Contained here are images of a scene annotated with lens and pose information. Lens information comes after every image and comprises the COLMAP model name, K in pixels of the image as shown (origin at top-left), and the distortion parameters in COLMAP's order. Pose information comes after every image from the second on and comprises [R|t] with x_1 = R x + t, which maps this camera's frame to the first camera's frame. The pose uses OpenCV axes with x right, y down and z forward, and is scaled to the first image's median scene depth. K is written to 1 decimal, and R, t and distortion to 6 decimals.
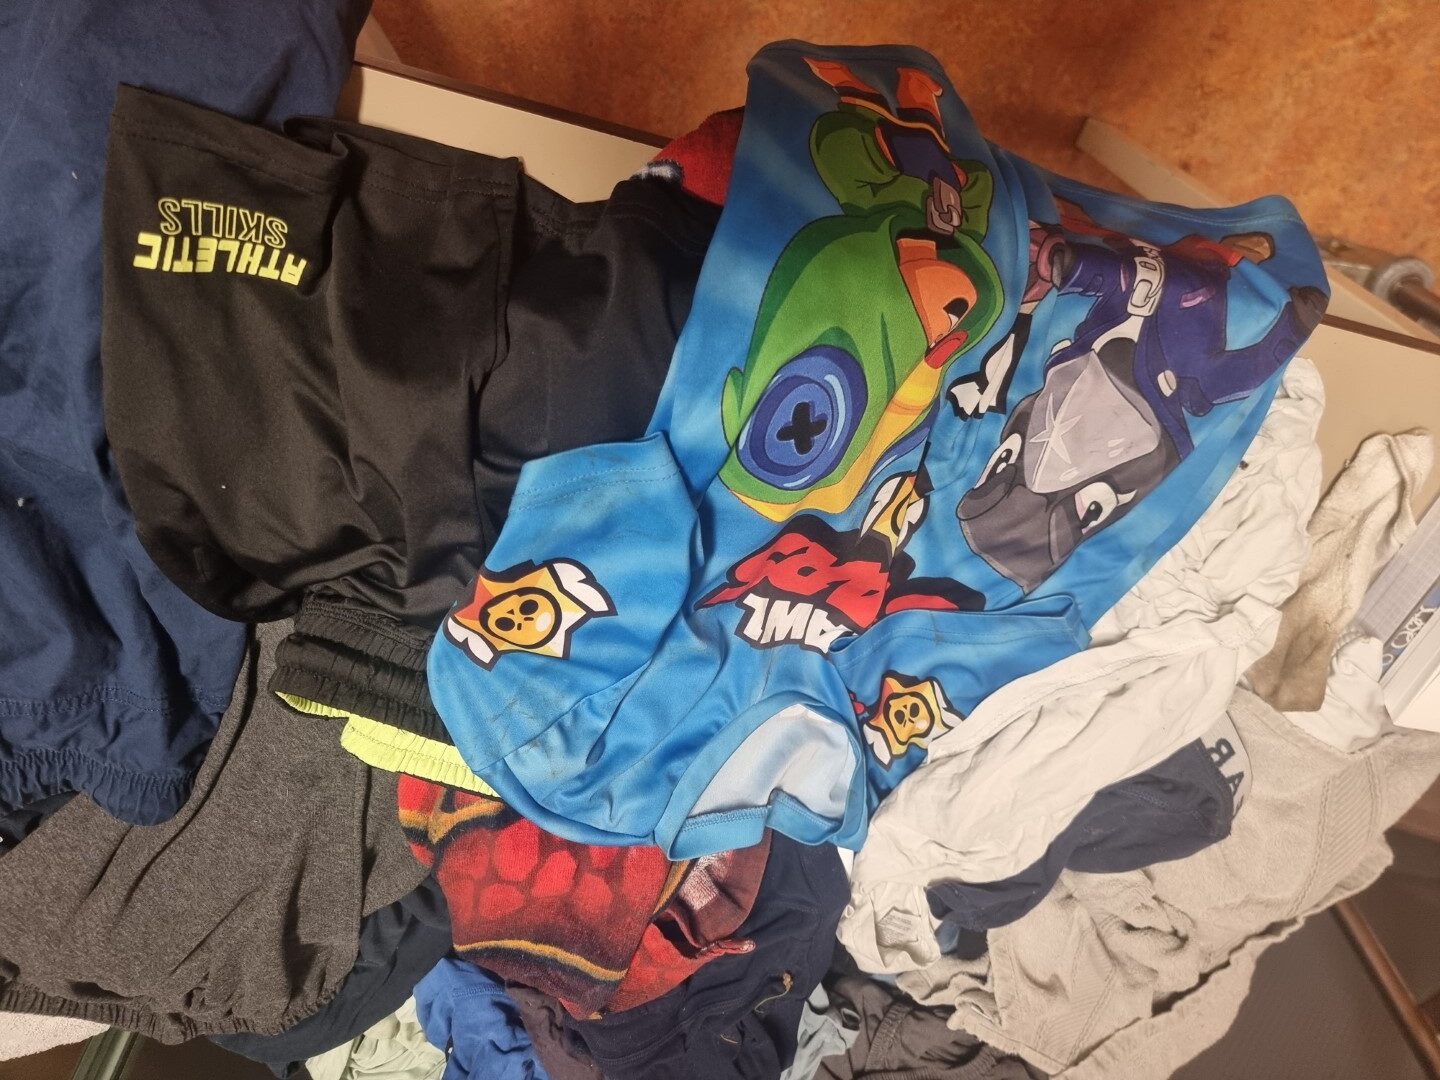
lens RADIAL K [[1016.4, 0, 720.4], [0, 1016.4, 537.4], [0, 0, 1]] dist [0.025562, -0.002146]
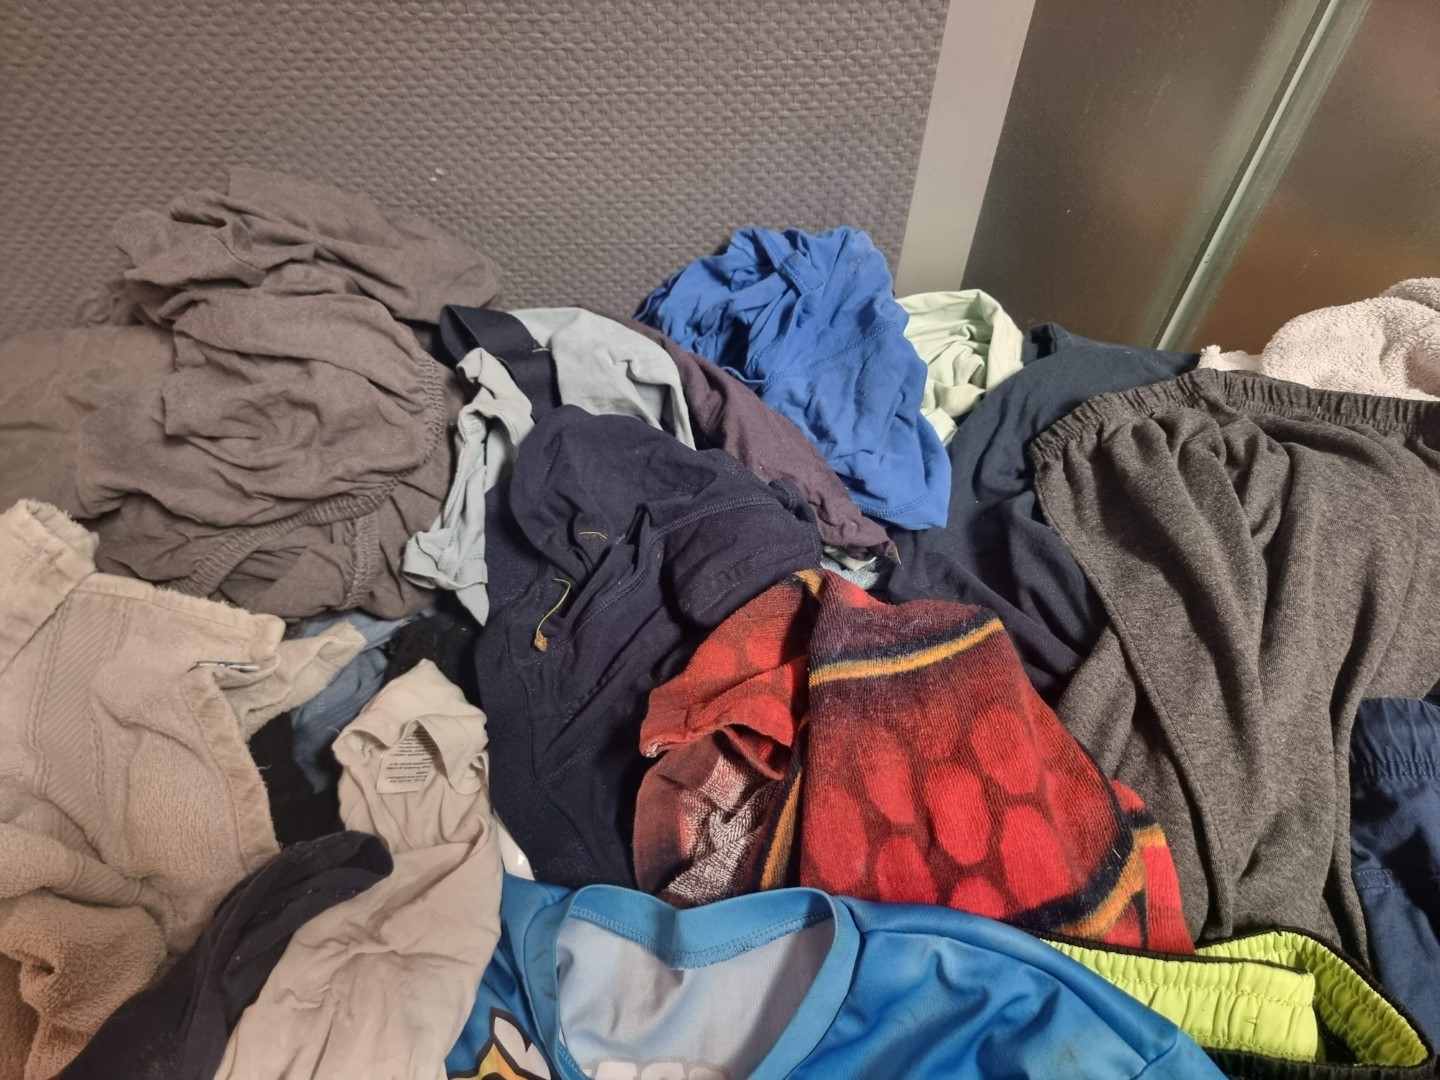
lens RADIAL K [[1016.4, 0, 719.9], [0, 1016.4, 540.0], [0, 0, 1]] dist [0.025562, -0.002146]
pose [[-0.934886, 0.251266, -0.250707, 0.110907], [-0.258983, -0.965879, -0.002286, 0.478892], [-0.242727, 0.062792, 0.968060, 0.271079]]
